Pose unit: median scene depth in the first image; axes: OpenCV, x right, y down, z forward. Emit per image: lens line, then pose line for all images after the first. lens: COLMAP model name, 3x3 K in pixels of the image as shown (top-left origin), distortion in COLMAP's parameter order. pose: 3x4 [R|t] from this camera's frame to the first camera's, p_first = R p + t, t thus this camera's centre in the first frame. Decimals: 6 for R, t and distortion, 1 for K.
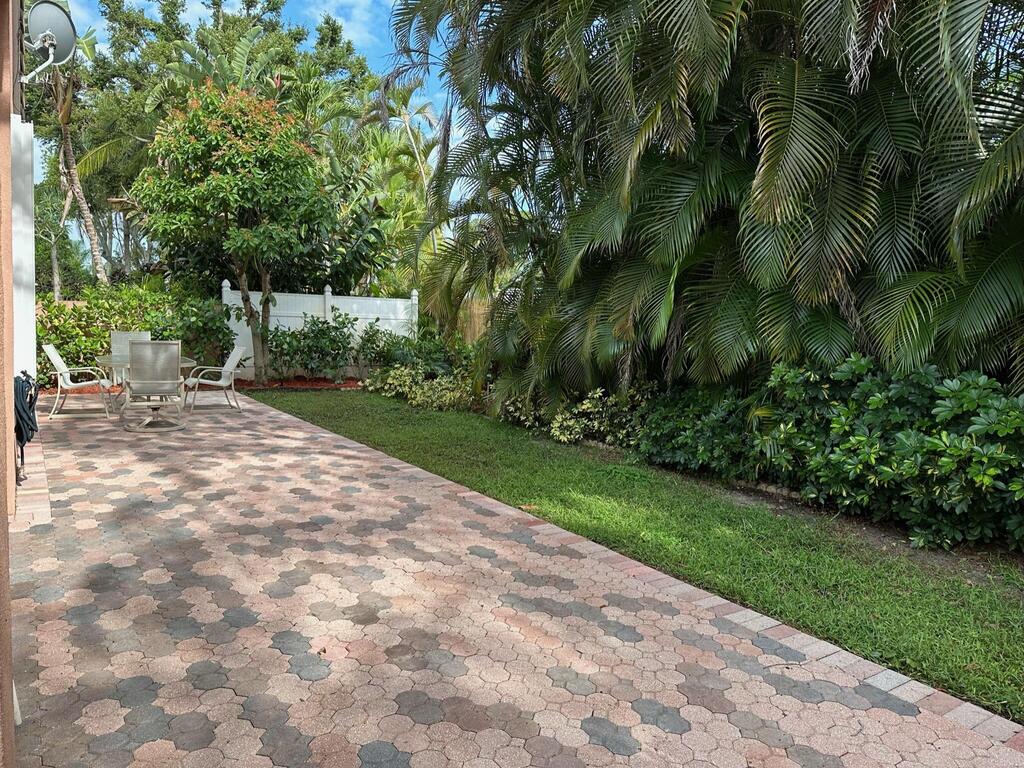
lens RADIAL K [[742.3, 0, 512.0], [0, 742.3, 384.0], [0, 0, 1]] dist [0.097375, -0.159235]
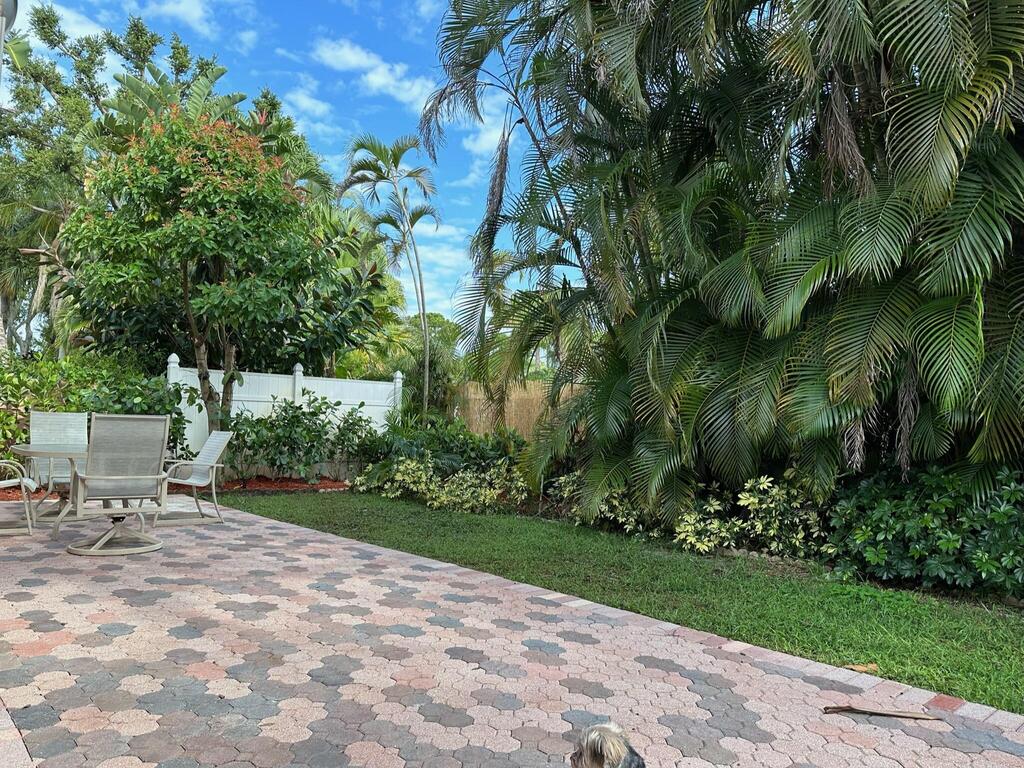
lens RADIAL K [[721.3, 0, 498.5], [0, 721.3, 382.4], [0, 0, 1]] dist [0.119883, -0.149622]
pose [[0.987997, 0.005921, 0.154359, -0.166477], [0.016854, 0.989167, -0.145824, 0.009591], [-0.153551, 0.146675, 0.977194, 0.202203]]
